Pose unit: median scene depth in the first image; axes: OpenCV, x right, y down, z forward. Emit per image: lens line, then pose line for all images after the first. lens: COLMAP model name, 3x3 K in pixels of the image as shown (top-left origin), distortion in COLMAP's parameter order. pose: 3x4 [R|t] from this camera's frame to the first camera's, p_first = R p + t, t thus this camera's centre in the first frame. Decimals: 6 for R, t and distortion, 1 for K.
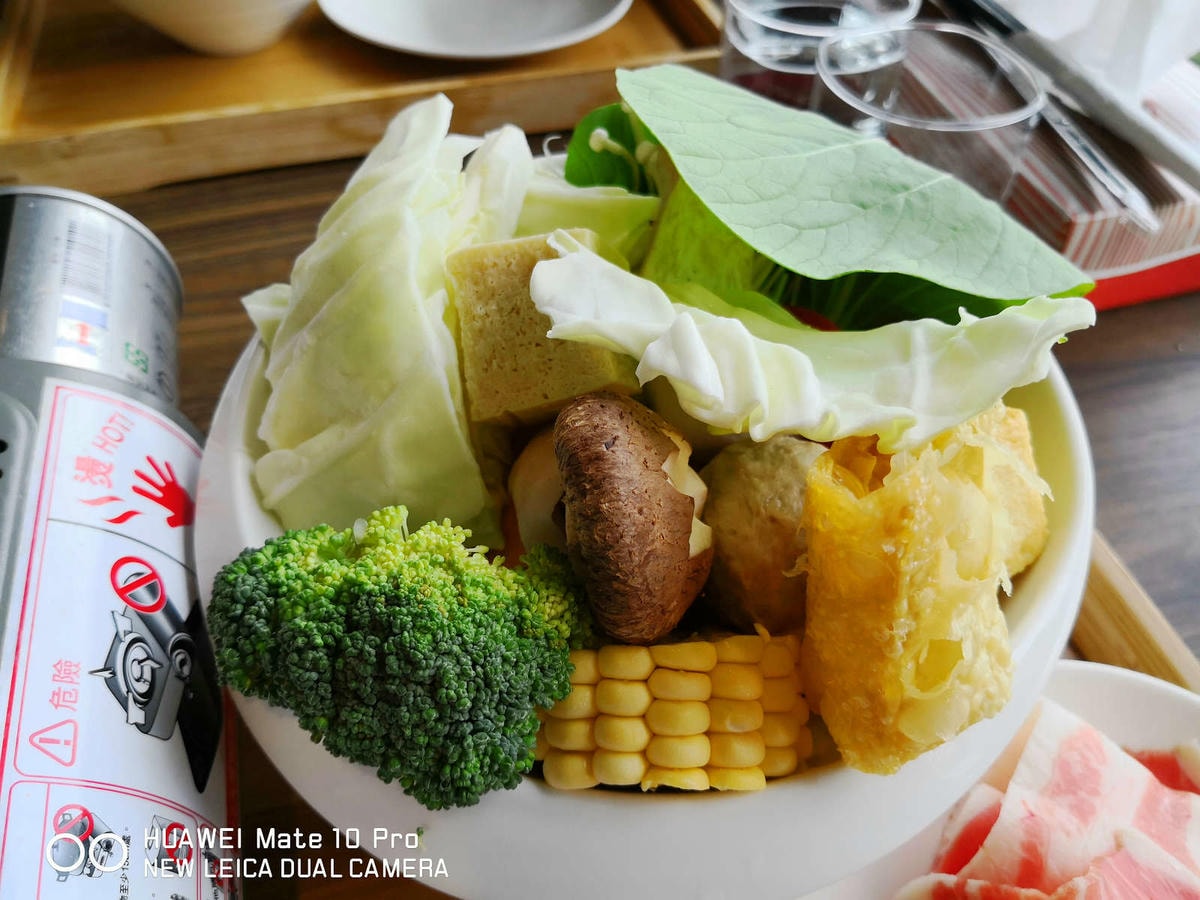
lens RADIAL K [[977.3, 0, 601.0], [0, 977.3, 449.3], [0, 0, 1]] dist [0.002110, -0.021924]
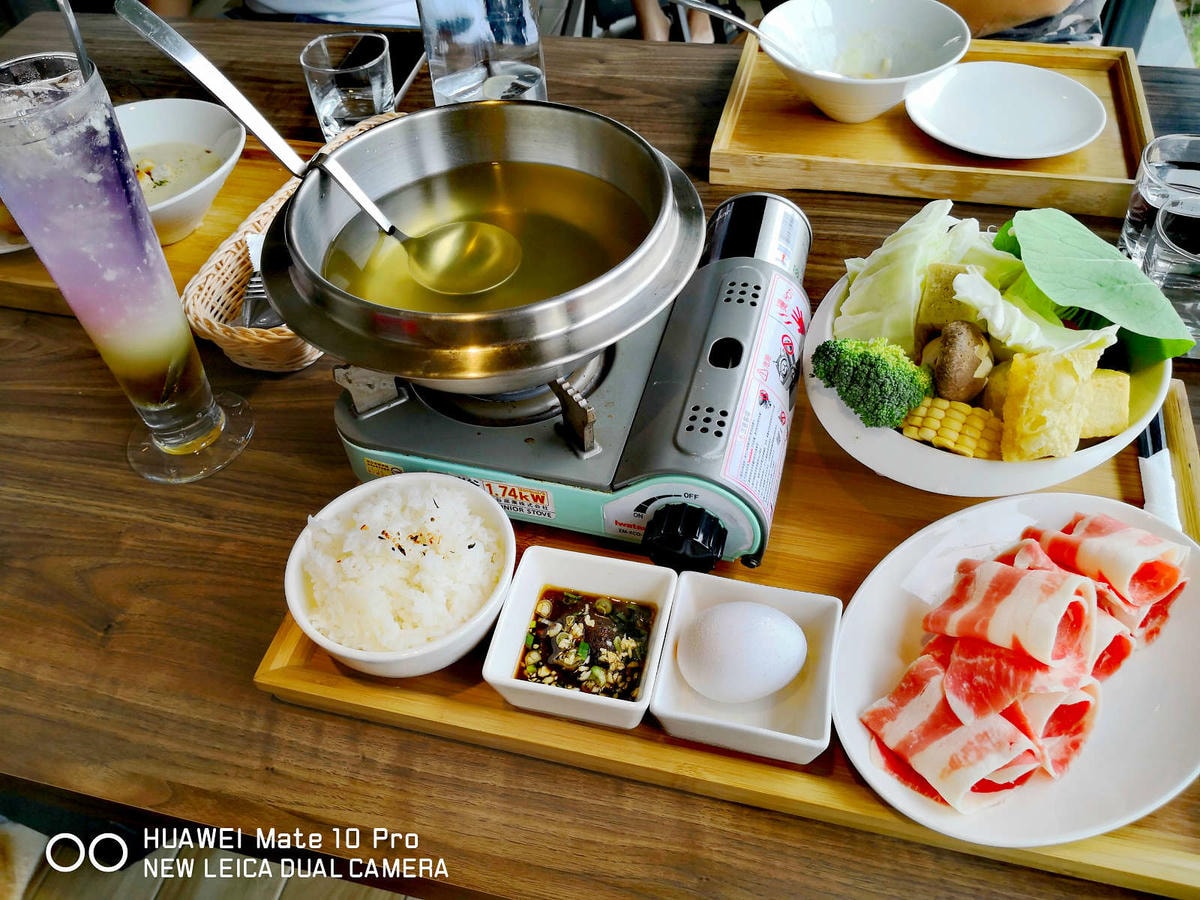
lens RADIAL K [[977.3, 0, 601.3], [0, 977.3, 453.1], [0, 0, 1]] dist [0.002110, -0.021924]
pose [[0.860814, 0.324295, -0.392214, 0.360785], [-0.314947, 0.944834, 0.089986, 0.421344], [0.399759, 0.046065, 0.915462, -2.247030]]
